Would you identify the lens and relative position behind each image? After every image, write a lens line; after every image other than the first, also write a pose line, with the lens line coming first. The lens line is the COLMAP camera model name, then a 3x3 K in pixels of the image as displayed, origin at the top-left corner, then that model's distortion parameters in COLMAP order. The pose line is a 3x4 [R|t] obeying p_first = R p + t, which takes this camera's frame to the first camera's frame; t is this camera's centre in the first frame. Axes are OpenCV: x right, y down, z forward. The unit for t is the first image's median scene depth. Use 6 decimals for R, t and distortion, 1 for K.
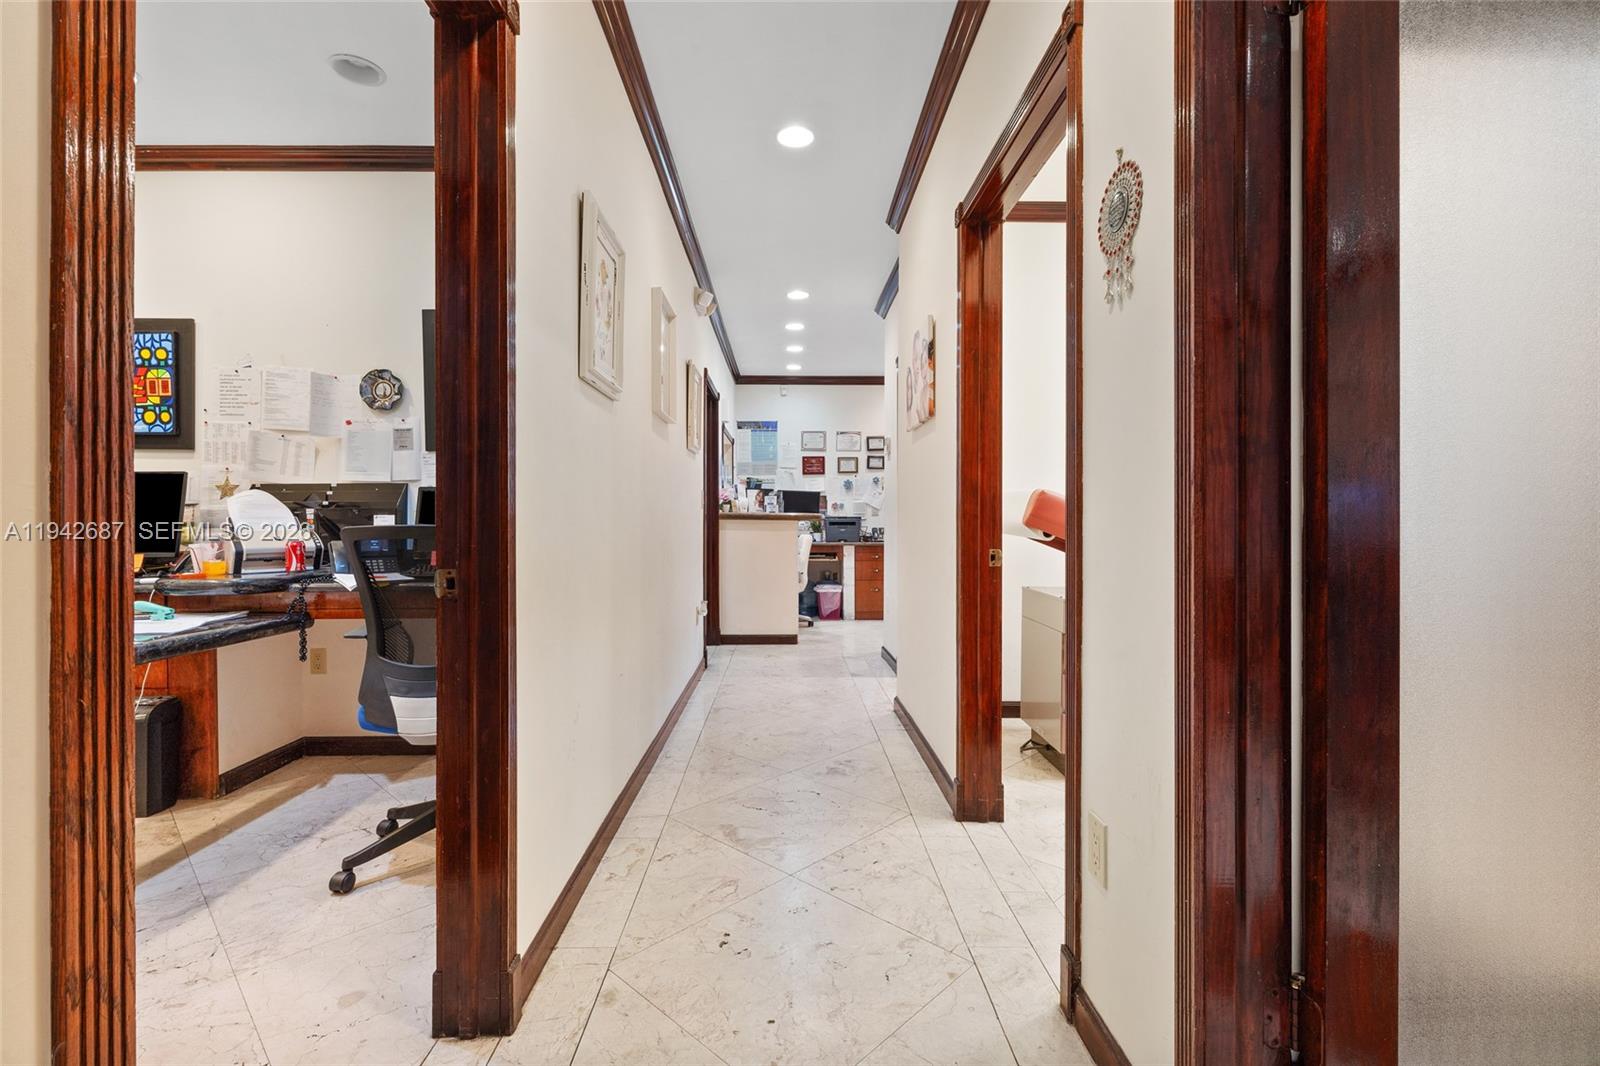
lens RADIAL K [[734.2, 0, 795.0], [0, 734.2, 515.4], [0, 0, 1]] dist [-0.001581, -0.000362]
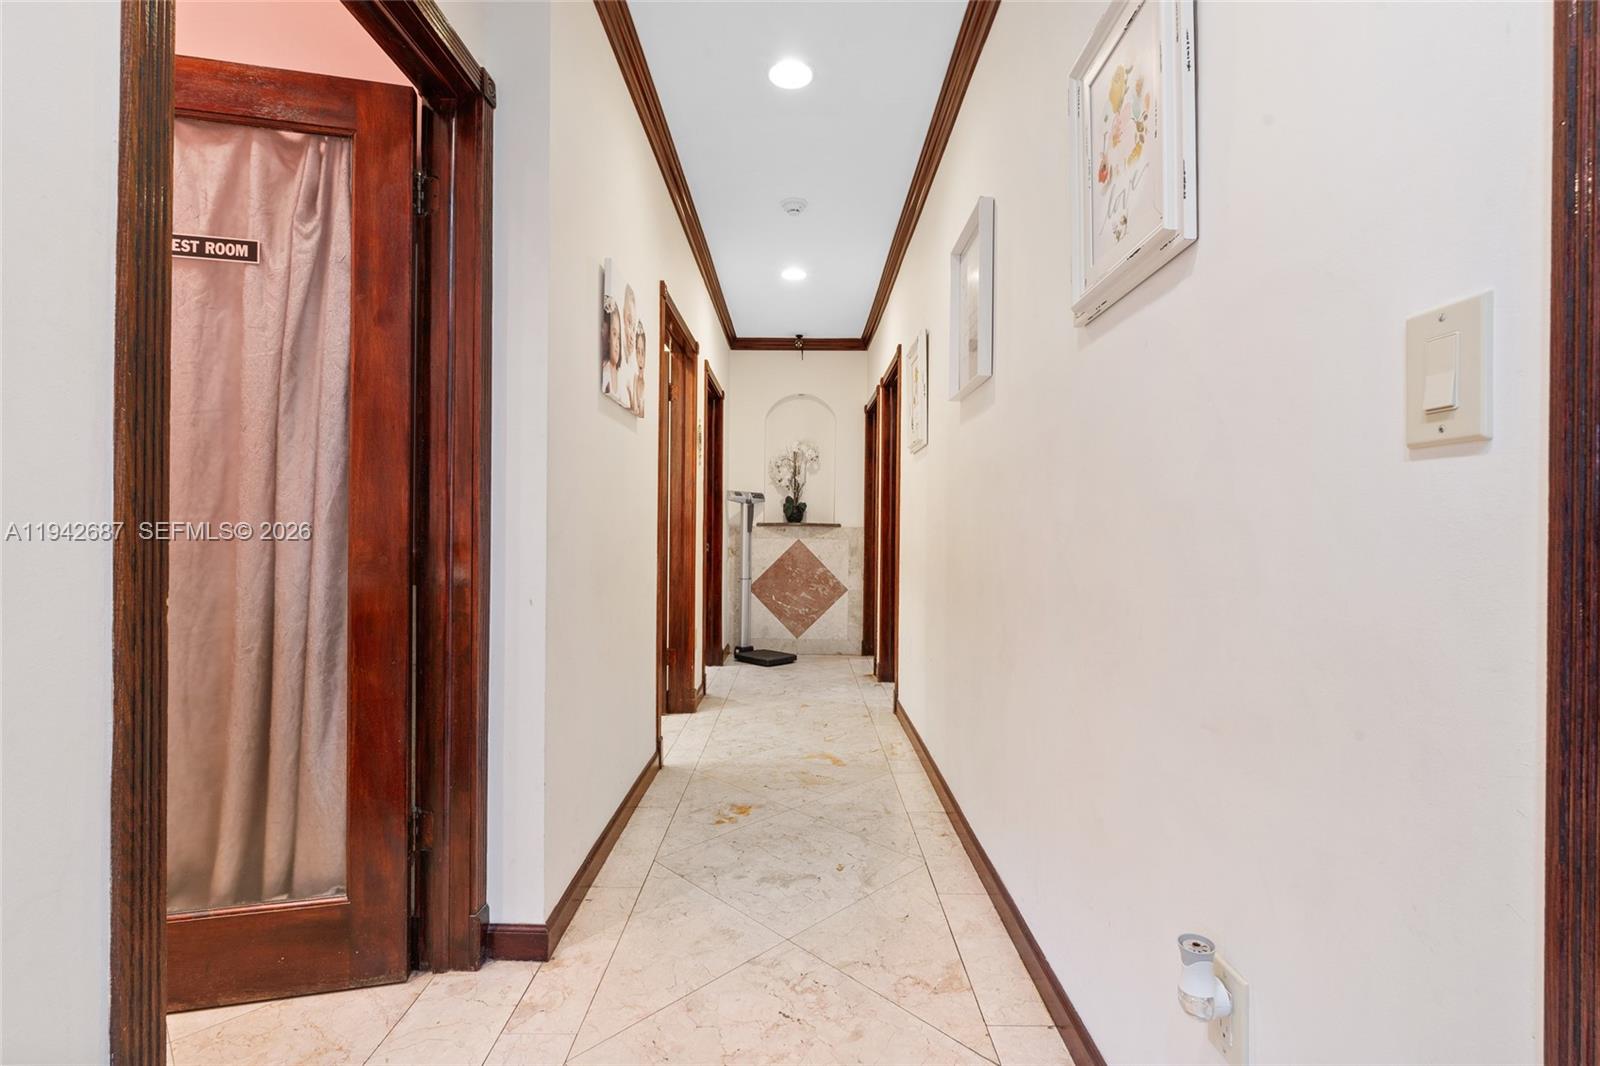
lens RADIAL K [[705.8, 0, 800.0], [0, 705.8, 533.0], [0, 0, 1]] dist [-0.003544, -0.000200]
pose [[-0.999842, -0.008900, 0.015403, -0.020904], [-0.008899, 0.999960, 0.000102, 0.005013], [-0.015403, -0.000035, -0.999881, 1.370863]]
